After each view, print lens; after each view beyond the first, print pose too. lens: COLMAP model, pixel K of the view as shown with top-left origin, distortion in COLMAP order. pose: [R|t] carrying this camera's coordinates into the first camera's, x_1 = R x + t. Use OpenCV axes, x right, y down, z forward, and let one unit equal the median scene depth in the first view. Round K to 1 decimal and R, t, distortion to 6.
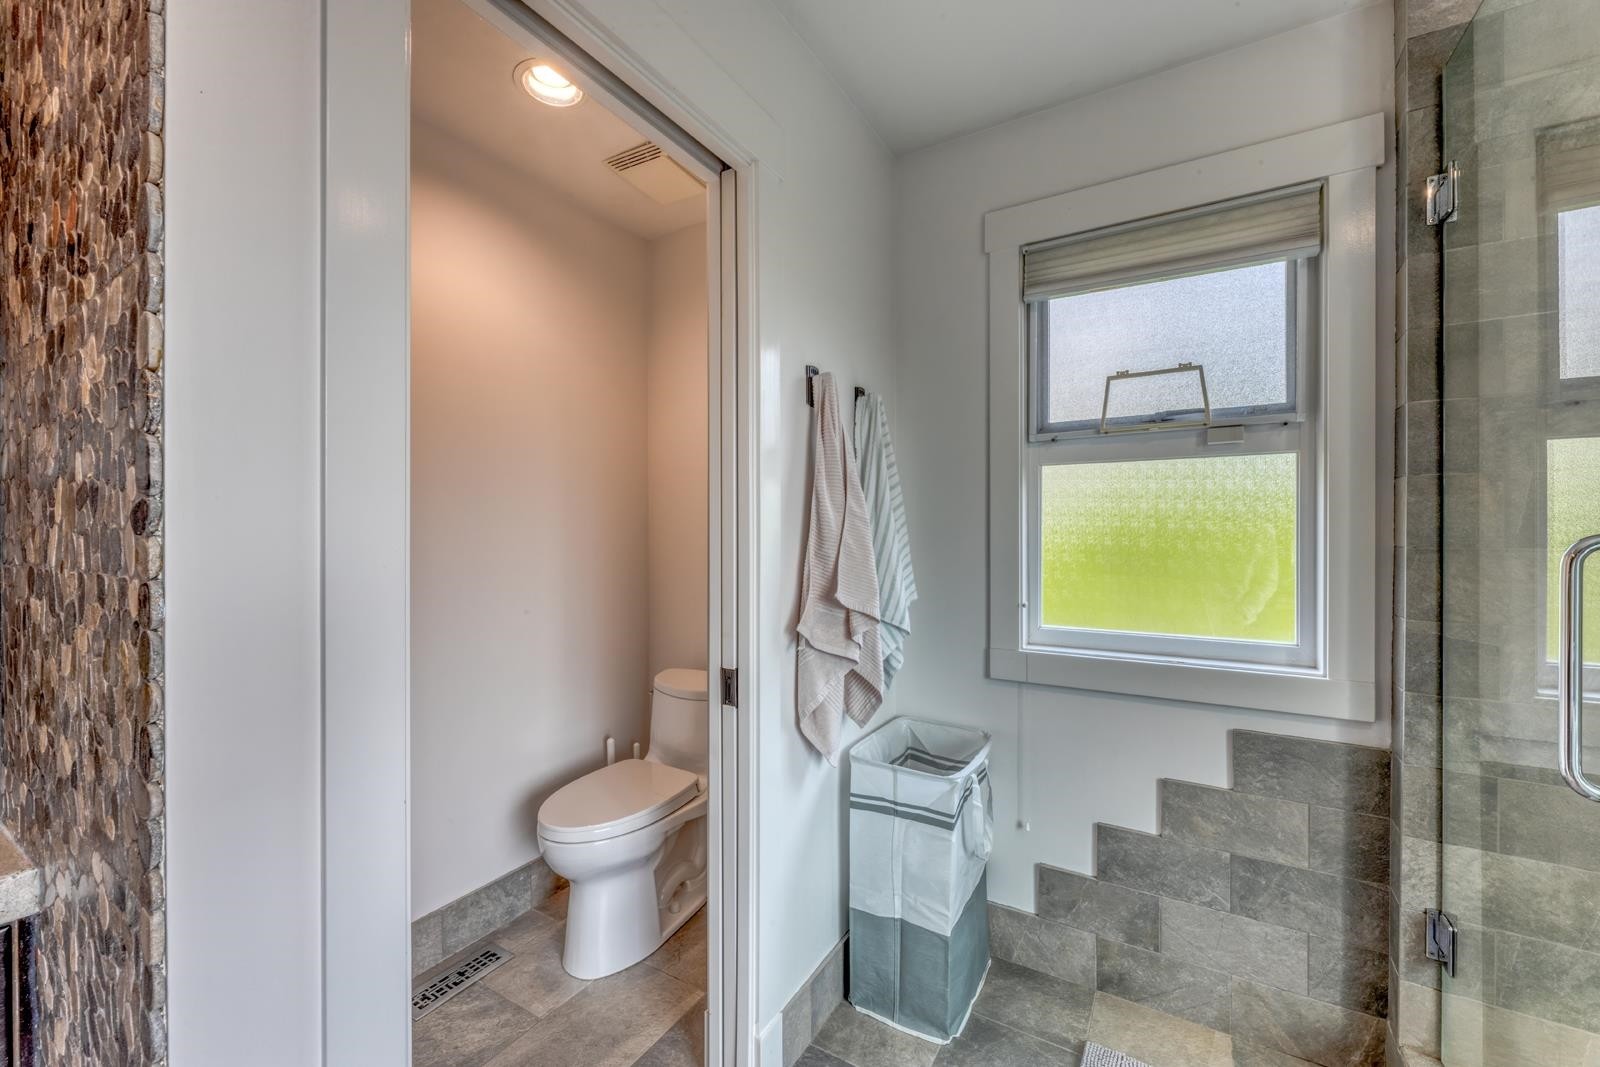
lens RADIAL K [[647.9, 0, 809.4], [0, 647.9, 530.2], [0, 0, 1]] dist [0.002676, 0.000277]
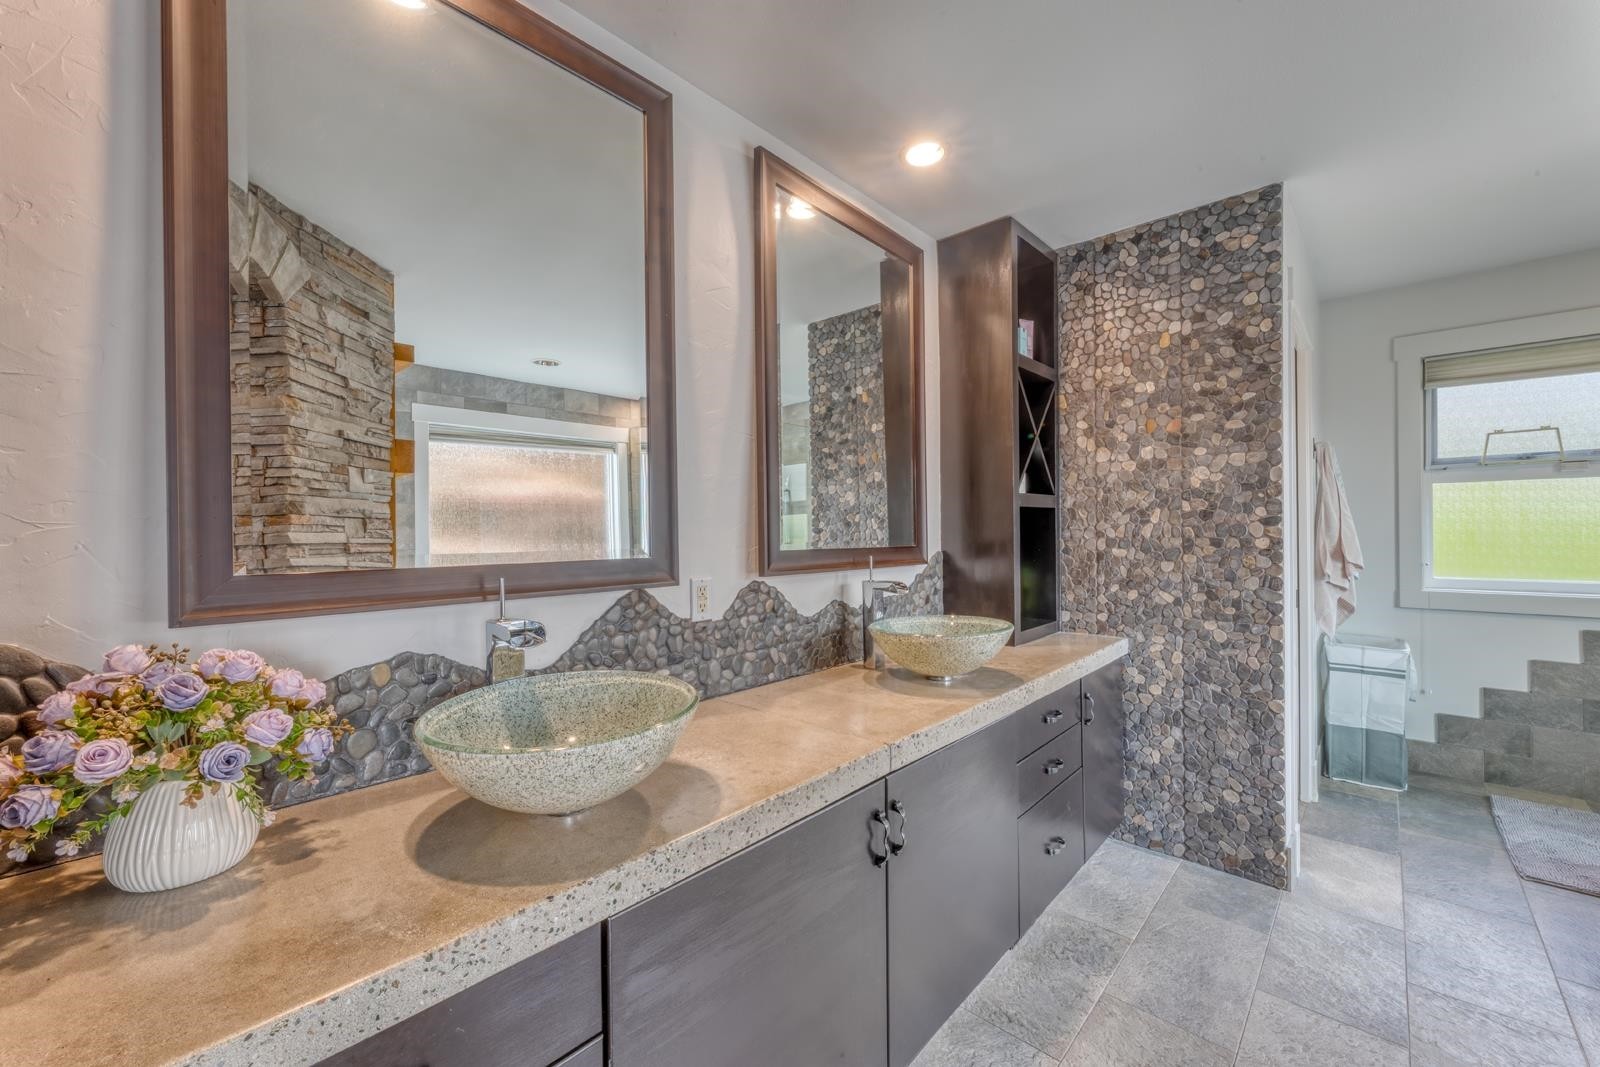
lens RADIAL K [[647.9, 0, 791.1], [0, 647.9, 530.9], [0, 0, 1]] dist [0.002676, 0.000277]
pose [[0.981104, -0.008065, -0.193314, -1.086163], [0.007096, 0.999959, -0.005701, 0.026242], [0.193352, 0.004222, 0.981120, -1.127935]]
